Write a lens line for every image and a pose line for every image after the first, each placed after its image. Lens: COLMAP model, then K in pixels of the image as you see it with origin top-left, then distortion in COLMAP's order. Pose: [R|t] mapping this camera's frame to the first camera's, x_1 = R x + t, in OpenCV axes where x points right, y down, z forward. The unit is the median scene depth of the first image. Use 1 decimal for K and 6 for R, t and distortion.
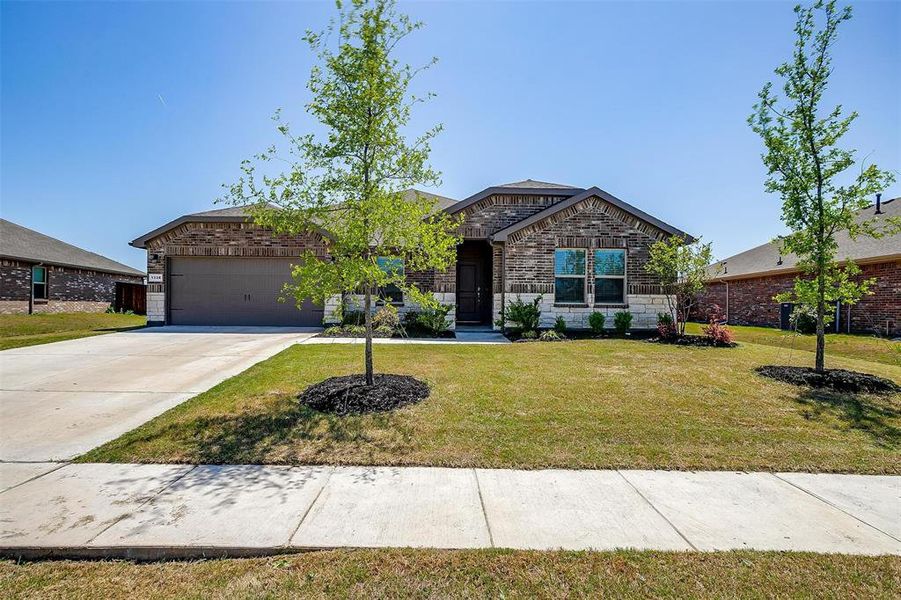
lens RADIAL K [[449.6, 0, 446.5], [0, 449.6, 306.2], [0, 0, 1]] dist [-0.022045, 0.013103]
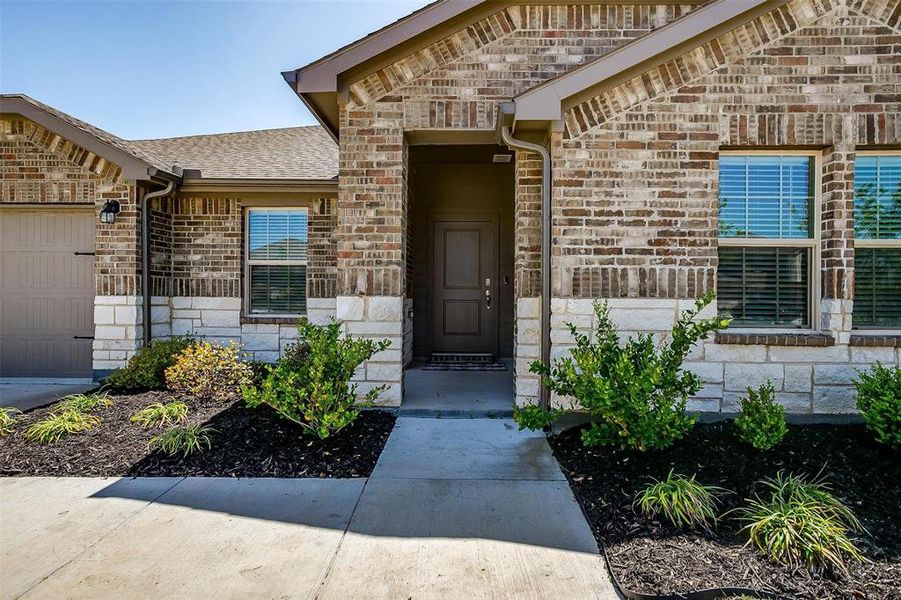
lens RADIAL K [[449.6, 0, 463.5], [0, 449.6, 294.7], [0, 0, 1]] dist [-0.022045, 0.013103]
pose [[0.999429, -0.002778, -0.033674, 0.080233], [0.002668, 0.999991, -0.003306, -0.030568], [0.033683, 0.003214, 0.999427, 0.696123]]
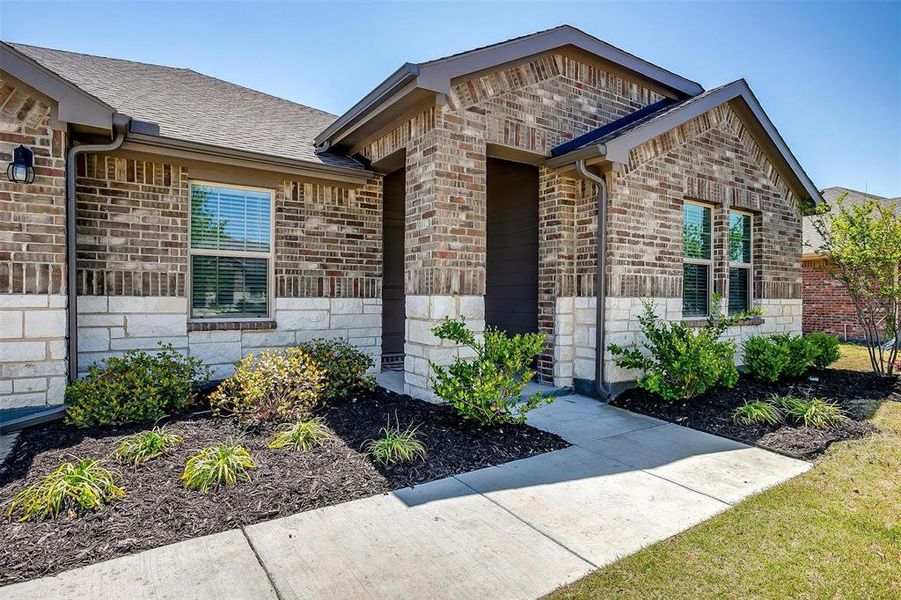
lens RADIAL K [[499.0, 0, 452.9], [0, 499.0, 298.8], [0, 0, 1]] dist [-0.010754, 0.004388]
pose [[0.837745, -0.004503, 0.546043, -0.227153], [0.001125, 0.999978, 0.006520, -0.030801], [-0.546061, -0.004848, 0.837731, 0.706435]]
